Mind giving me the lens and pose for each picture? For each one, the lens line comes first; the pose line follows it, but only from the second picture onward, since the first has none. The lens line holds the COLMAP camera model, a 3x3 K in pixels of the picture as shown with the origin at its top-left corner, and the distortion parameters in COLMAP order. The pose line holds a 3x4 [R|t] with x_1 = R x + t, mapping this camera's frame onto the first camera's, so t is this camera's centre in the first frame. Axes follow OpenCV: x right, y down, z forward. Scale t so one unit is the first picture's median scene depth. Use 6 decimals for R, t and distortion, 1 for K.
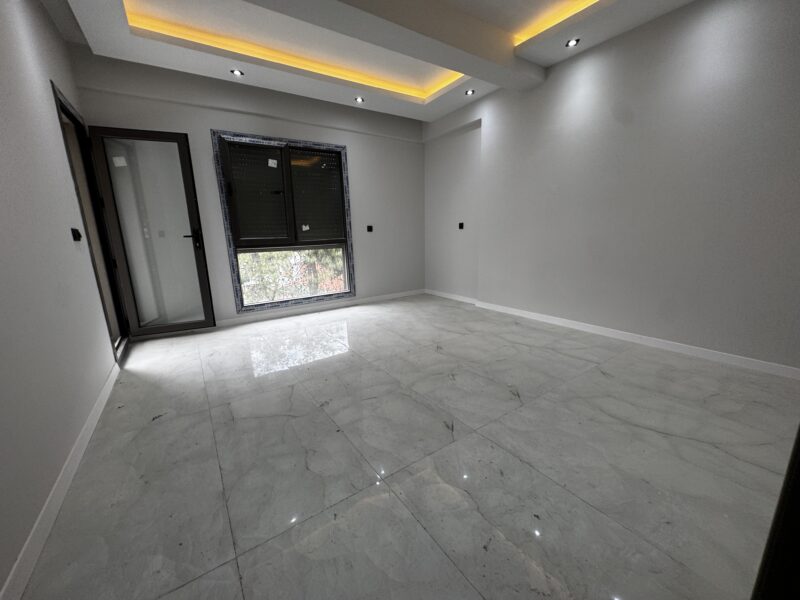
lens RADIAL K [[319.0, 0, 399.3], [0, 319.0, 301.4], [0, 0, 1]] dist [-0.003007, -0.000351]
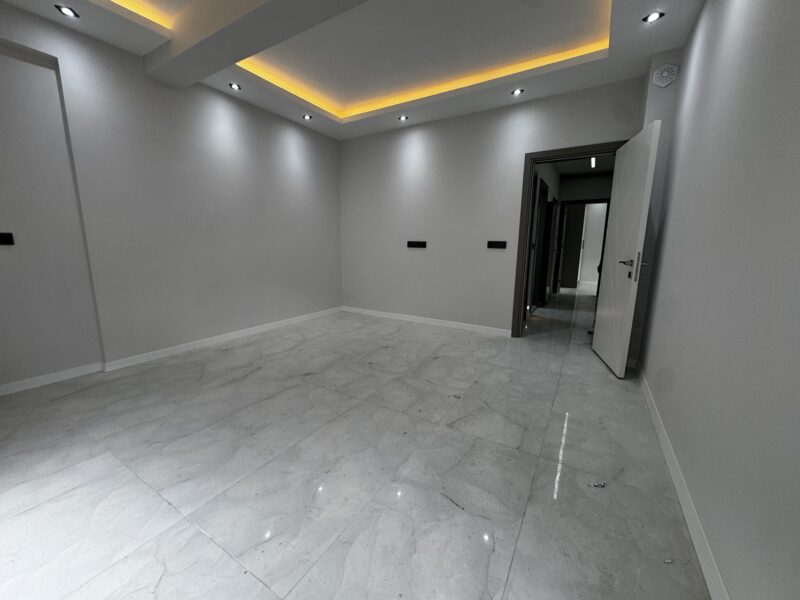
lens RADIAL K [[319.0, 0, 402.7], [0, 319.0, 301.3], [0, 0, 1]] dist [-0.003007, -0.000351]
pose [[-0.424159, -0.134950, 0.895476, -1.068407], [0.200689, 0.950239, 0.238264, -0.296298], [-0.883070, 0.280774, -0.375970, 1.426847]]
